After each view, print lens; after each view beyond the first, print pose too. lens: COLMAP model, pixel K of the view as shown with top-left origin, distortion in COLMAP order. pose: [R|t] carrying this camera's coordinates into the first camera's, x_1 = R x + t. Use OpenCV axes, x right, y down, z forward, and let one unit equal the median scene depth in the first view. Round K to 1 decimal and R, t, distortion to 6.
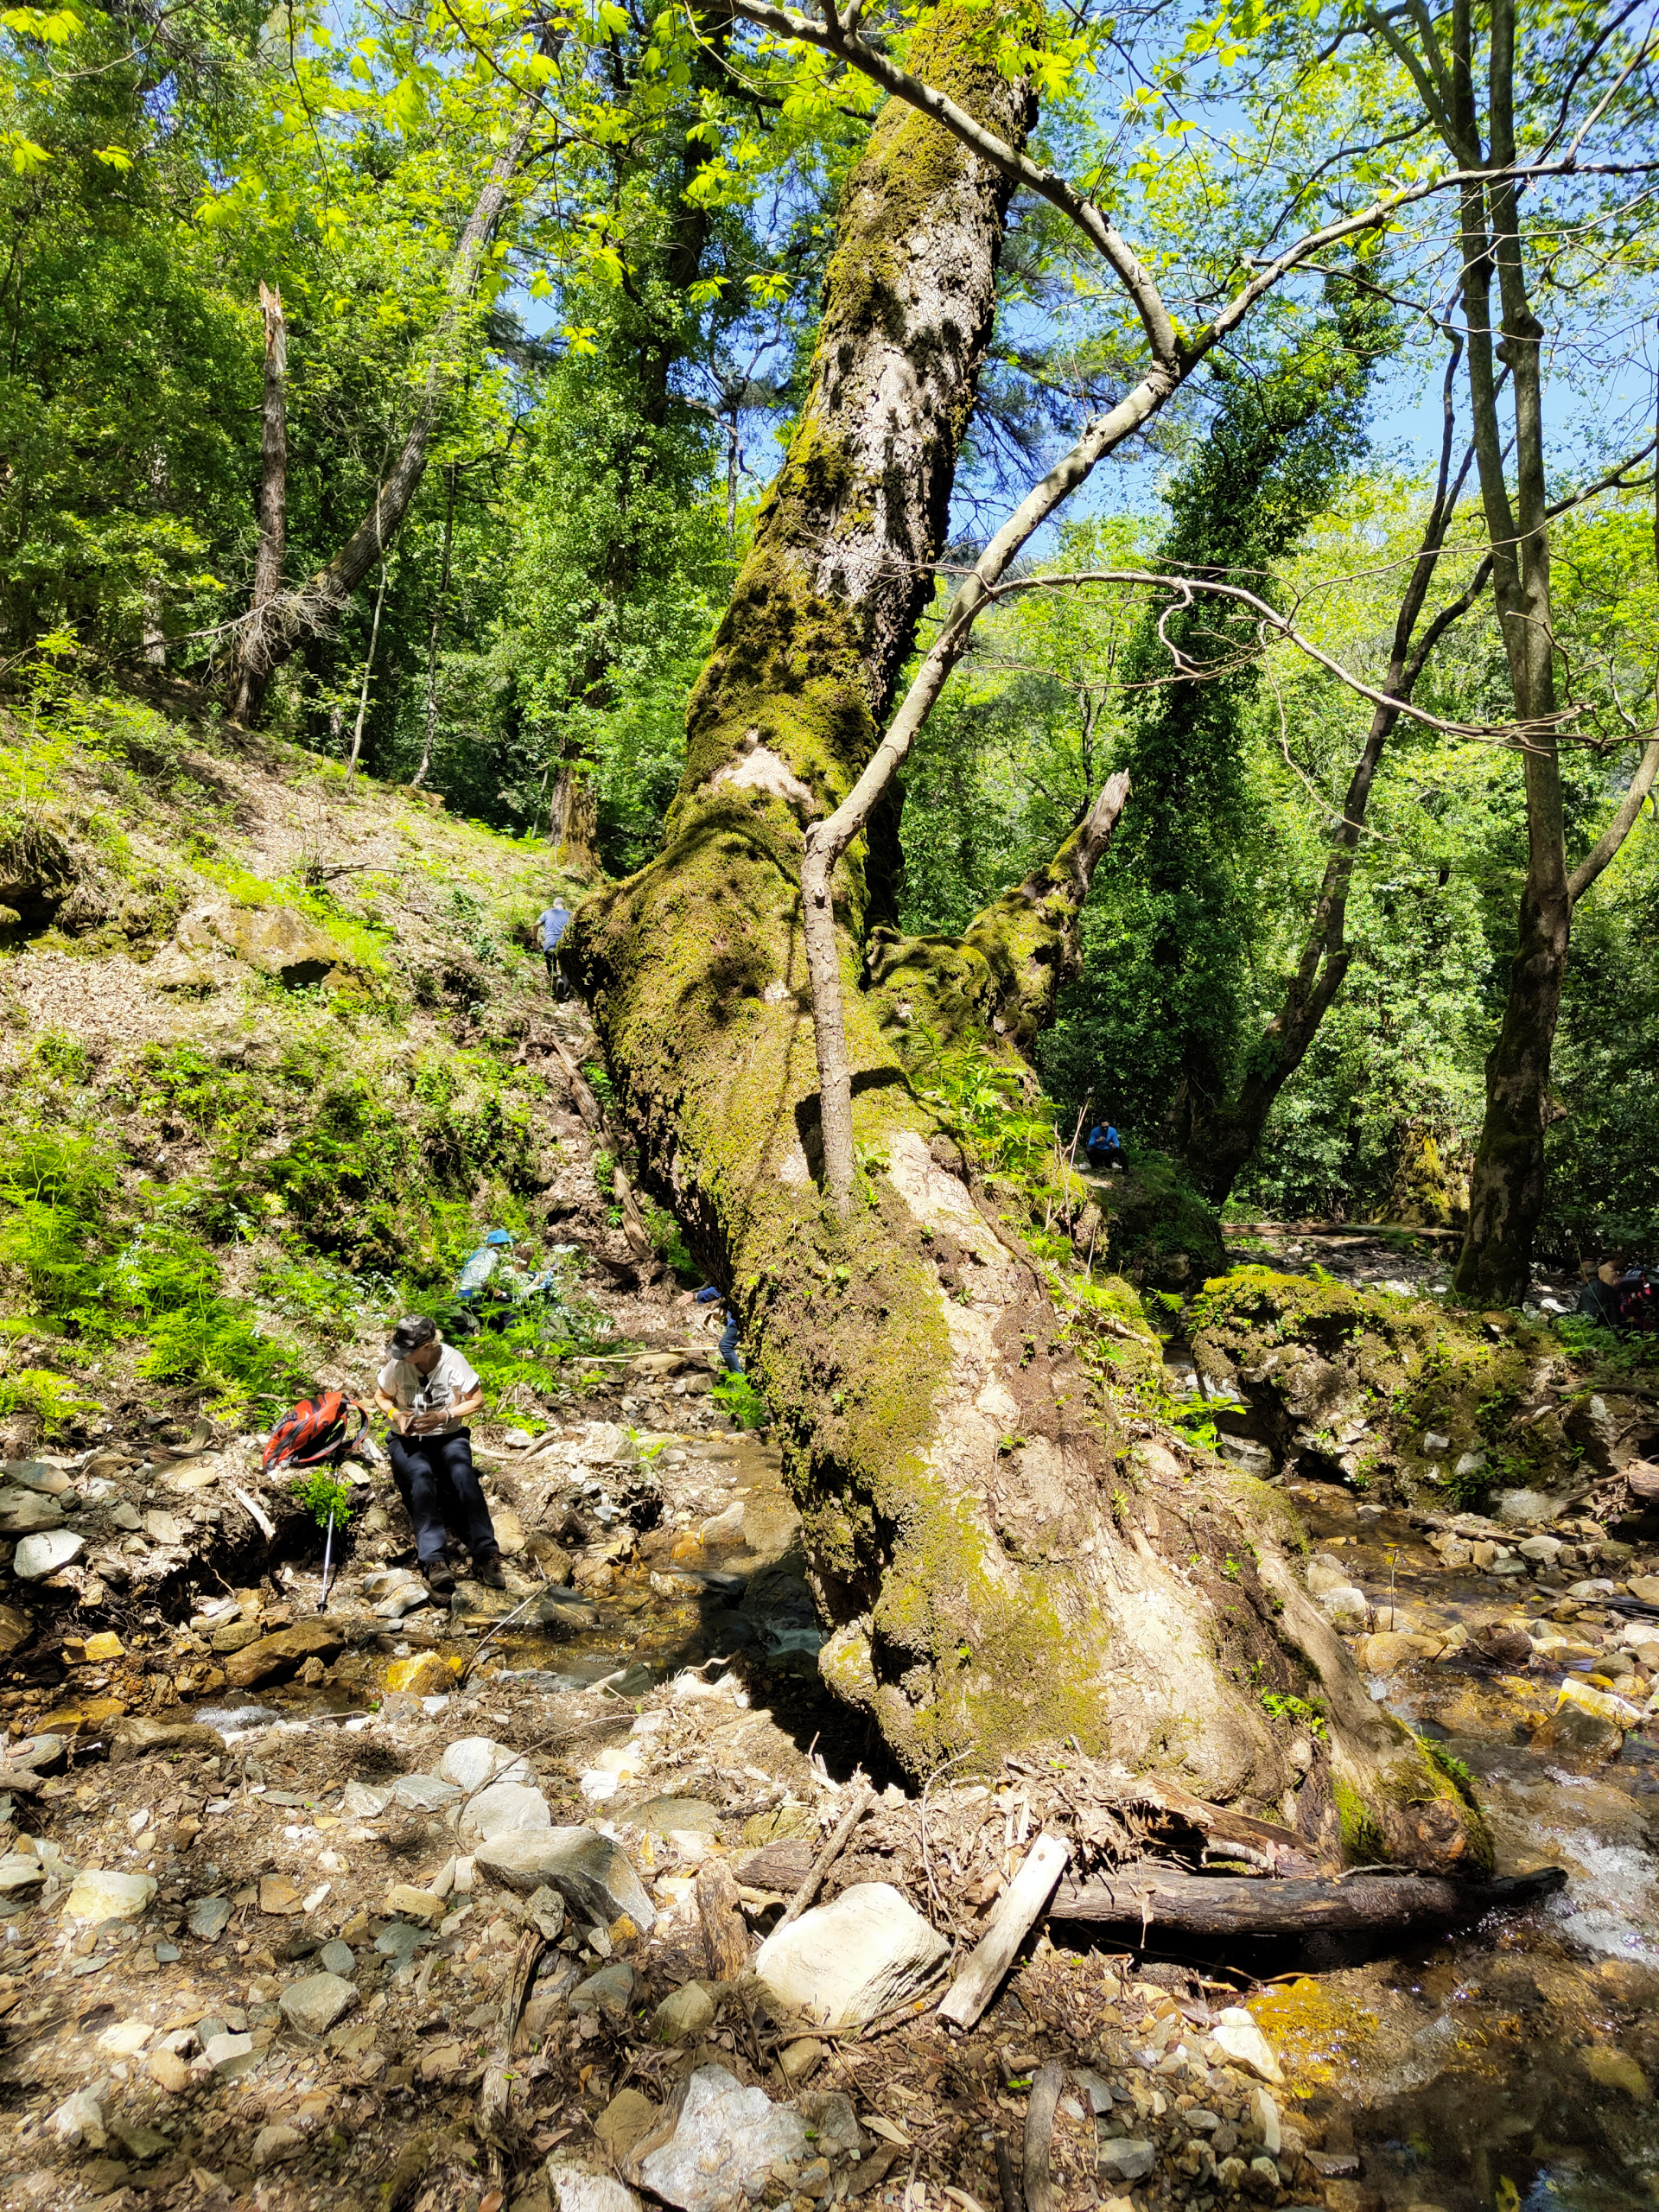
lens RADIAL K [[1457.3, 0, 795.4], [0, 1457.3, 1105.0], [0, 0, 1]] dist [0.000325, -0.006609]
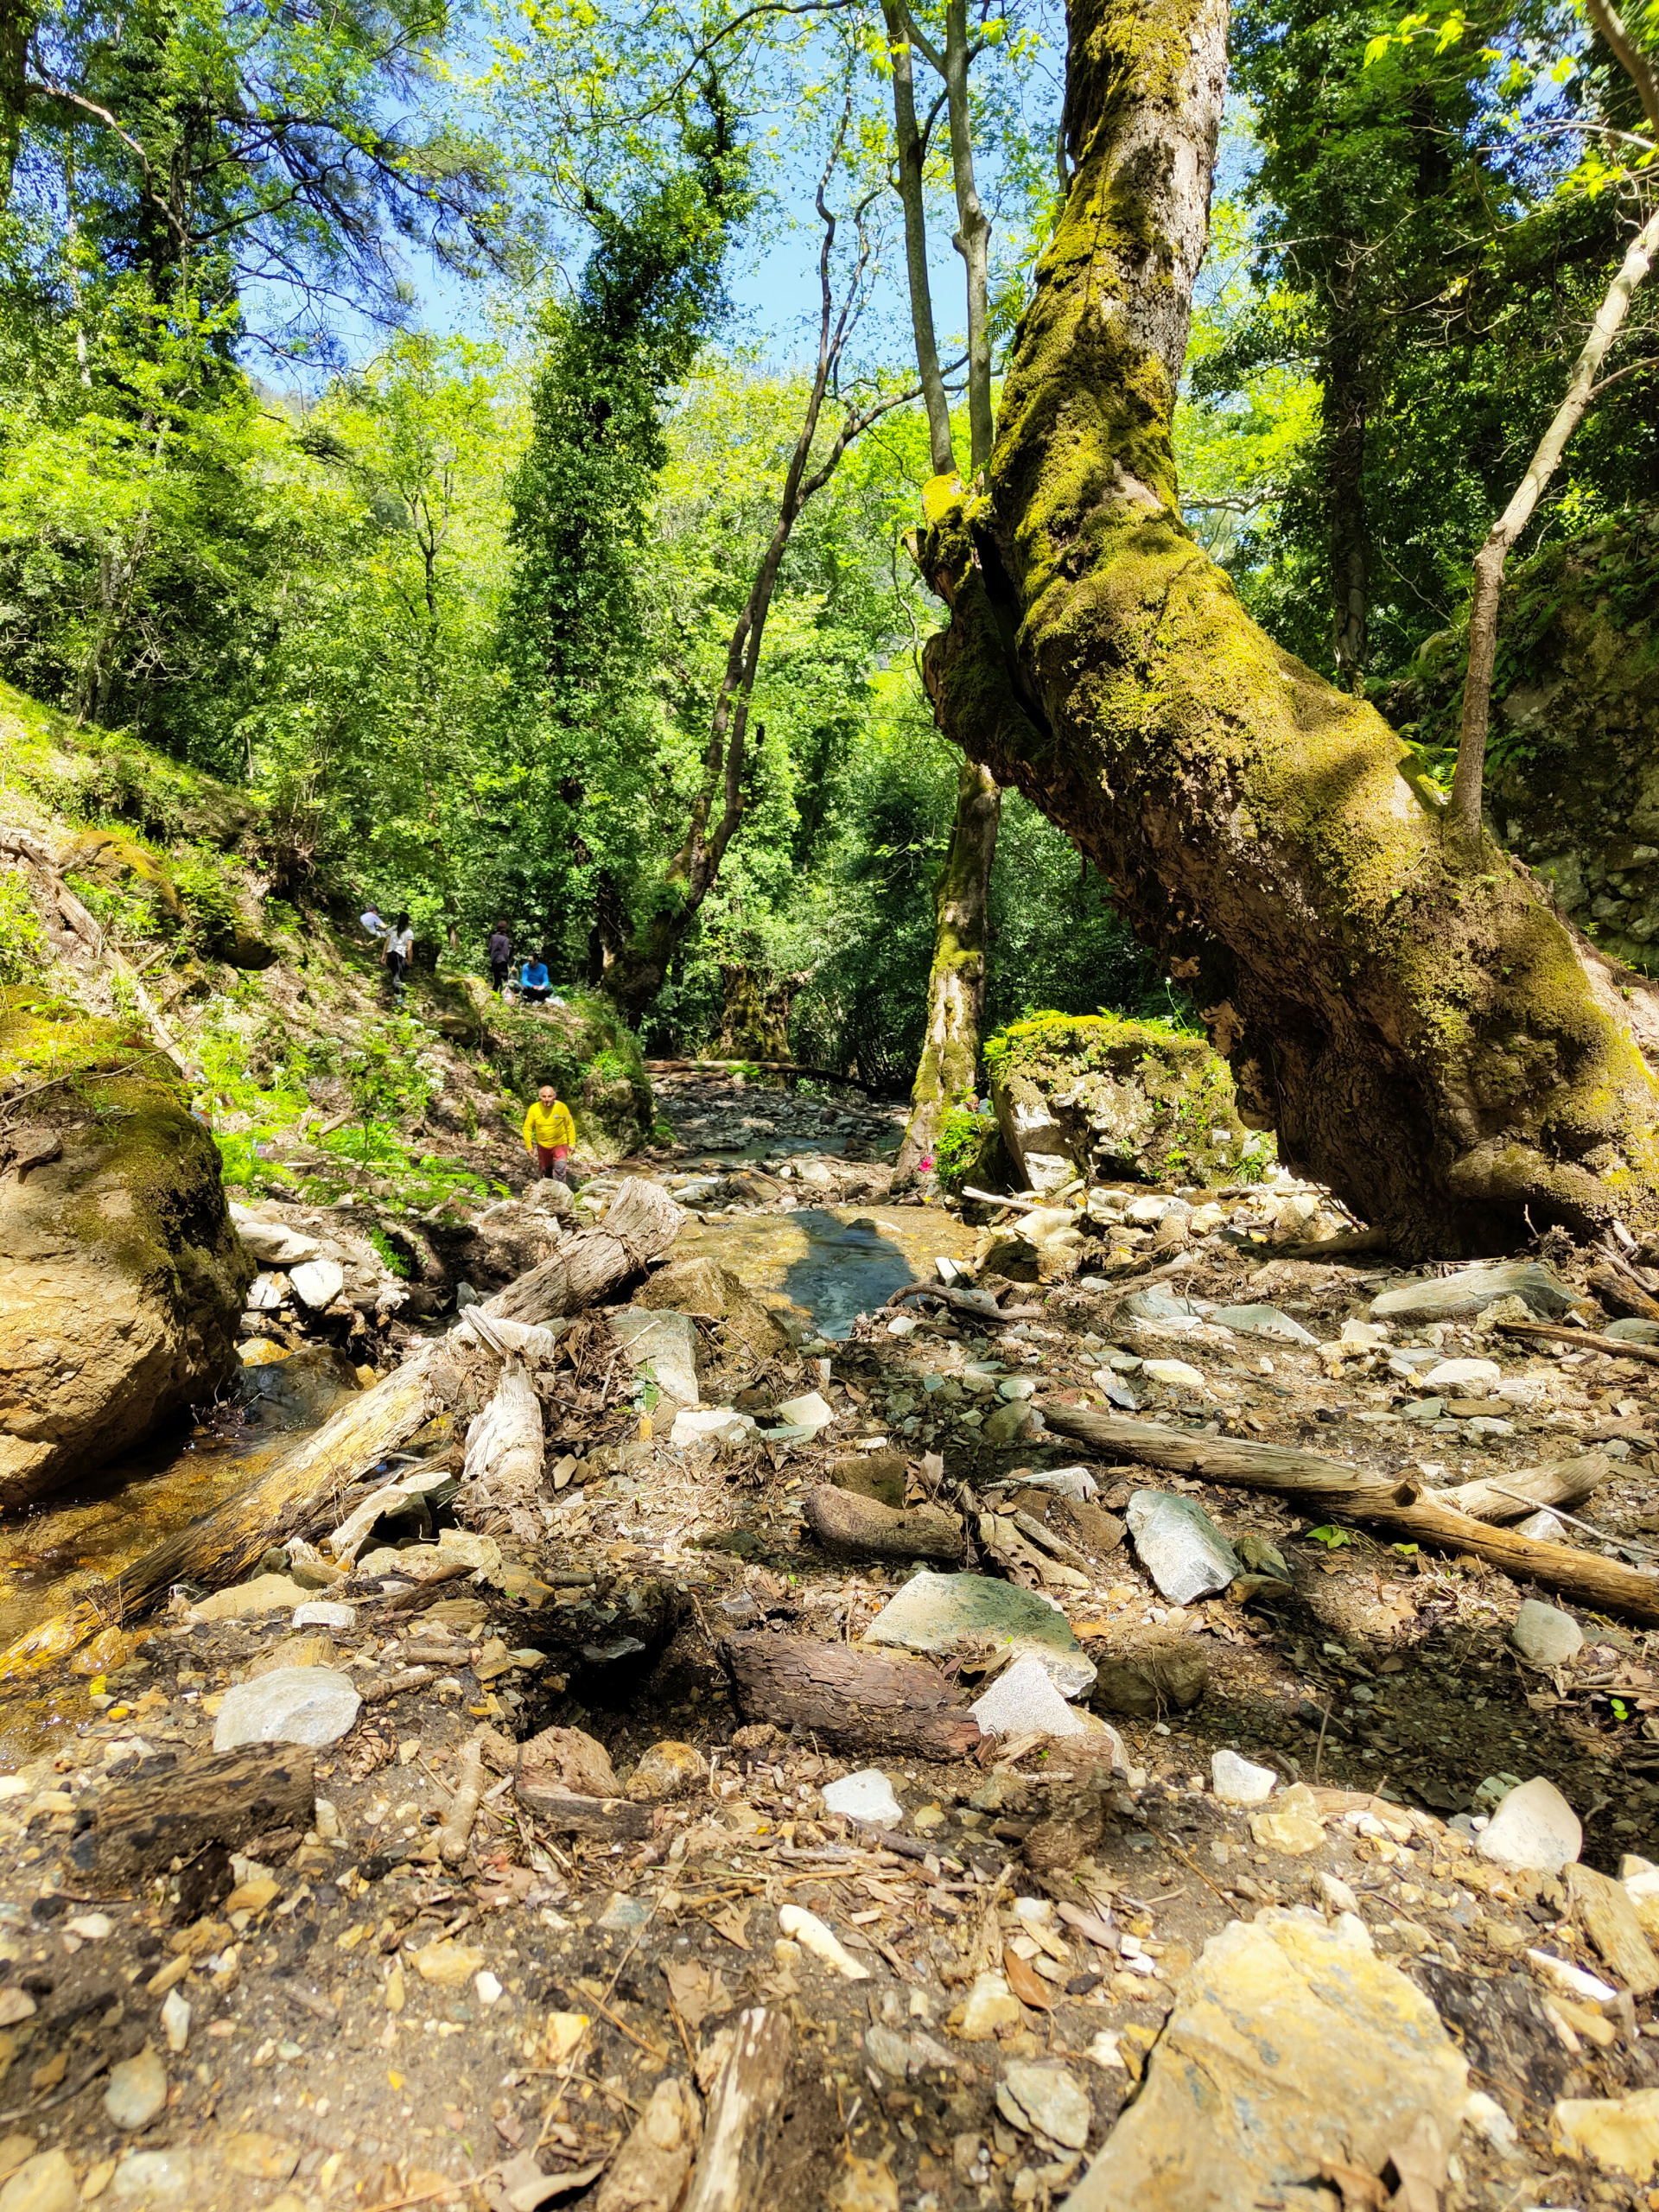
lens RADIAL K [[1457.3, 0, 795.4], [0, 1457.3, 1105.0], [0, 0, 1]] dist [0.000325, -0.006609]
pose [[0.892164, -0.050192, 0.448913, -0.417304], [0.005498, 0.994940, 0.100315, 0.067204], [-0.451677, -0.087030, 0.887927, 0.034225]]
